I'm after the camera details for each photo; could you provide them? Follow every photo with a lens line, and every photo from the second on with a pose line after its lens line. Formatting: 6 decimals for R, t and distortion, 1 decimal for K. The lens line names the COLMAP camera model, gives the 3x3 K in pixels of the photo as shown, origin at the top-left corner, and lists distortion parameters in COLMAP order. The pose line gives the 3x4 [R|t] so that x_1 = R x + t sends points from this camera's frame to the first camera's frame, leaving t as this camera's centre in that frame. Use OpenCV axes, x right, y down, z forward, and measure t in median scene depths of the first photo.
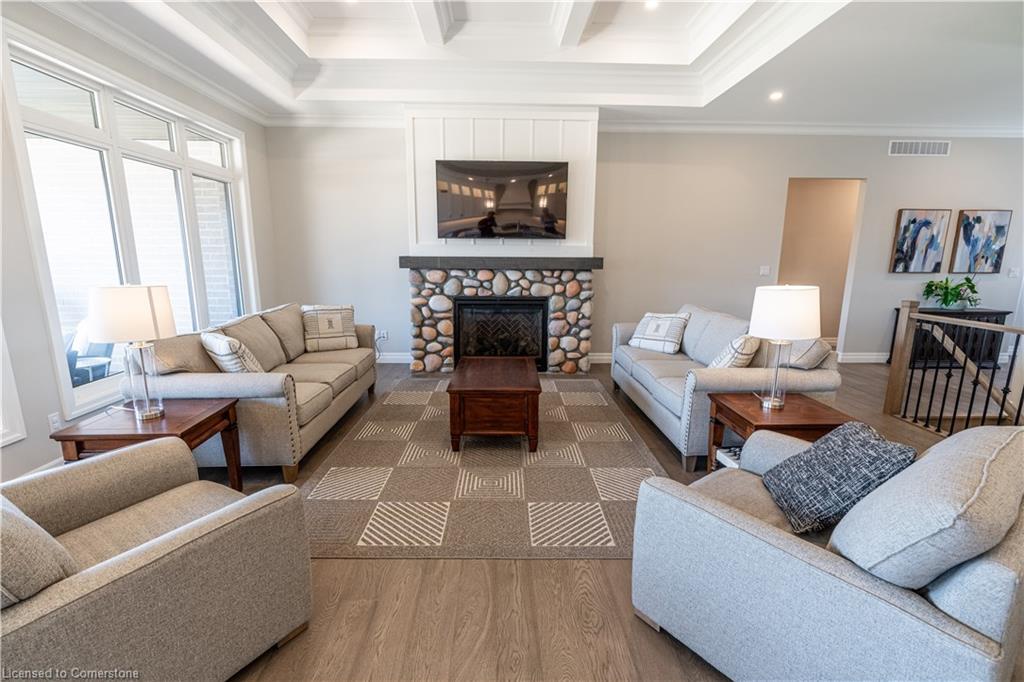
lens RADIAL K [[457.8, 0, 511.0], [0, 457.8, 339.6], [0, 0, 1]] dist [-0.008714, 0.001342]
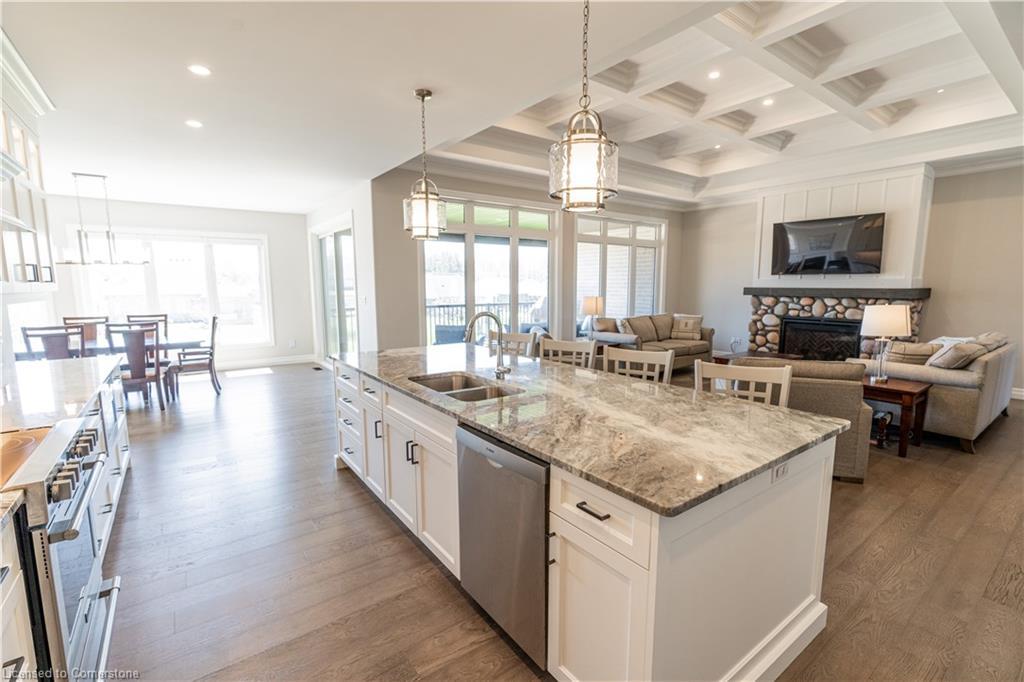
lens RADIAL K [[457.8, 0, 514.2], [0, 457.8, 341.4], [0, 0, 1]] dist [-0.008714, 0.001342]
pose [[0.576363, 0.095726, -0.811568, 0.551604], [-0.147833, 0.988944, 0.011659, 0.089079], [0.803711, 0.113256, 0.584142, -0.471229]]
